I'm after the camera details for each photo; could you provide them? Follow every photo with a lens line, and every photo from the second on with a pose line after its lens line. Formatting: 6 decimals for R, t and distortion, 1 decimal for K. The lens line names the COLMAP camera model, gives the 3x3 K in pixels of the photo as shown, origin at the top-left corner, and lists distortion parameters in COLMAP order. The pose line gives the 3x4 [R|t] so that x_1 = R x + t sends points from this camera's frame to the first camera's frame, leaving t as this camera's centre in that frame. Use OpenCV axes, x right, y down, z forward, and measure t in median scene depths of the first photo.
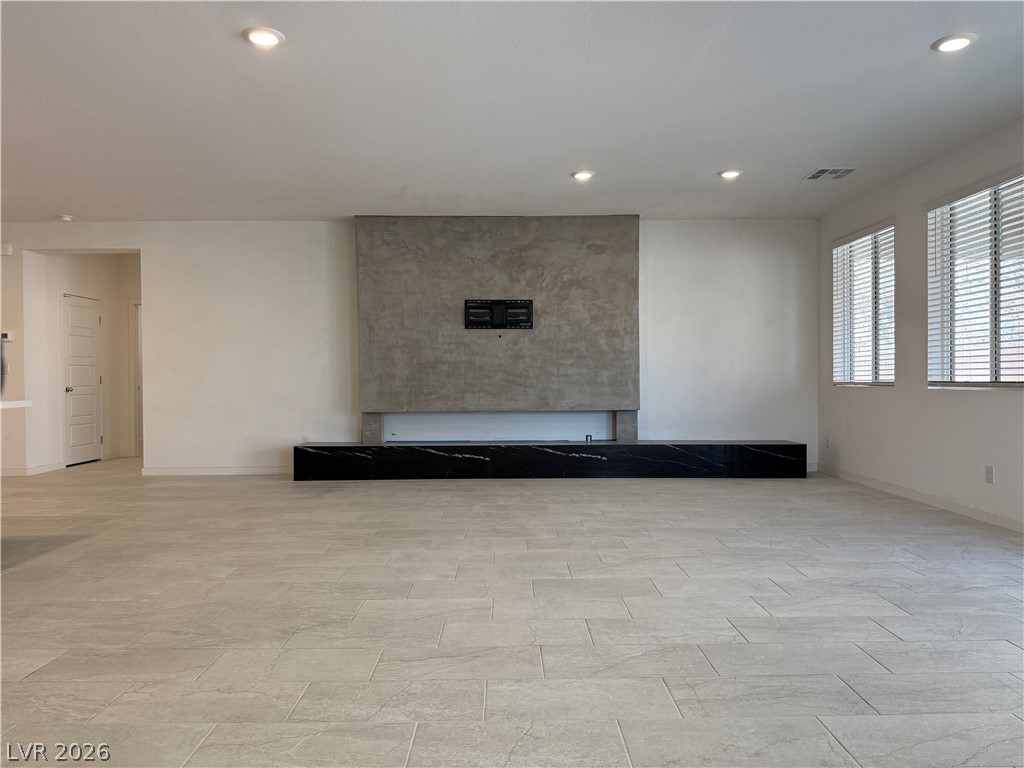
lens RADIAL K [[718.0, 0, 520.5], [0, 718.0, 382.5], [0, 0, 1]] dist [0.058908, -0.084441]
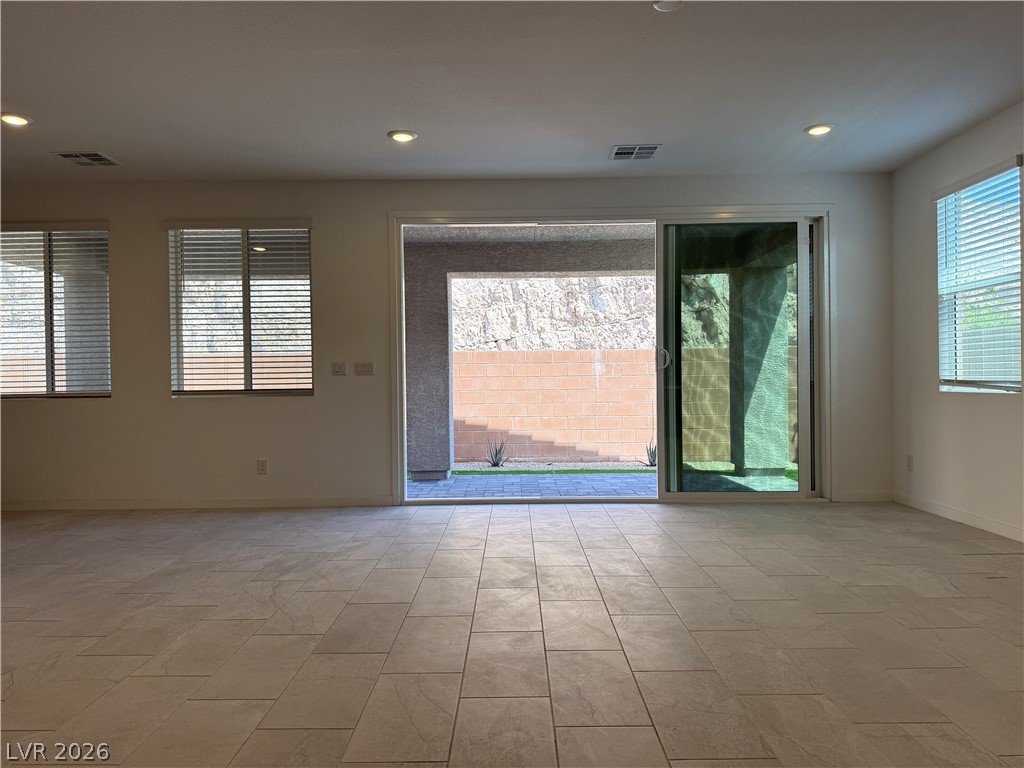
lens RADIAL K [[718.0, 0, 506.1], [0, 718.0, 377.6], [0, 0, 1]] dist [0.058908, -0.084441]
pose [[0.028913, 0.007228, 0.999556, -0.534416], [0.020638, 0.999756, -0.007827, -0.003301], [-0.999369, 0.020855, 0.028757, 0.558878]]
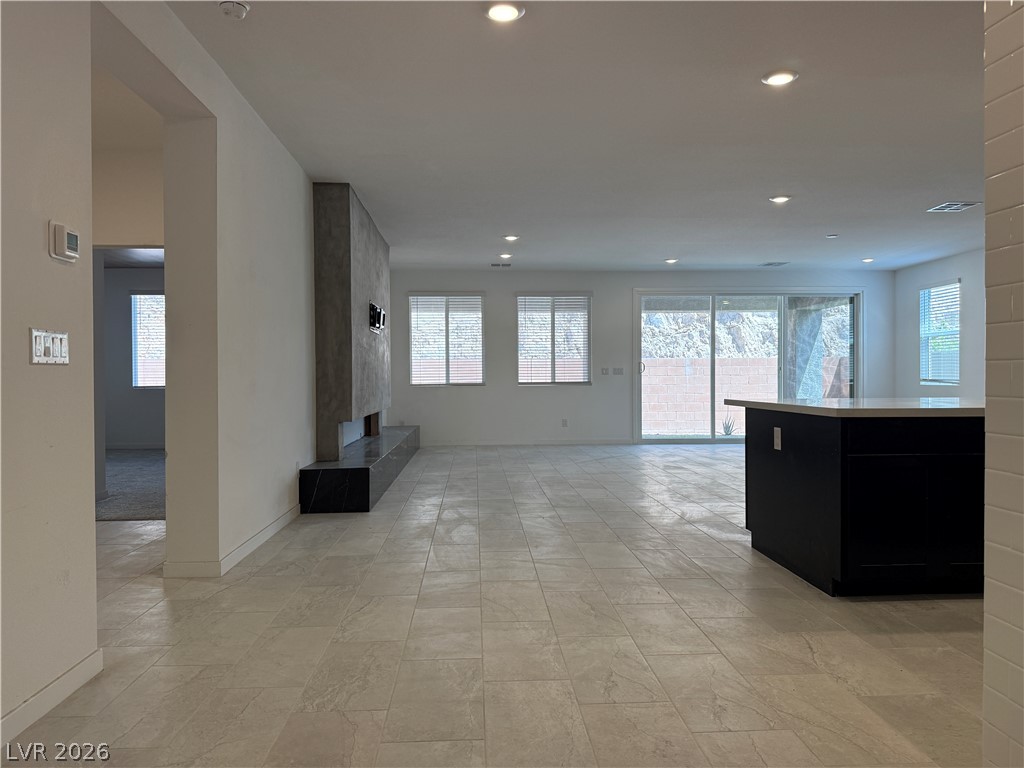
lens RADIAL K [[718.0, 0, 505.4], [0, 718.0, 382.3], [0, 0, 1]] dist [0.058908, -0.084441]
pose [[-0.026252, -0.001097, 0.999655, -1.565732], [0.013871, 0.999903, 0.001461, -0.005893], [-0.999559, 0.013905, -0.026234, 1.235895]]
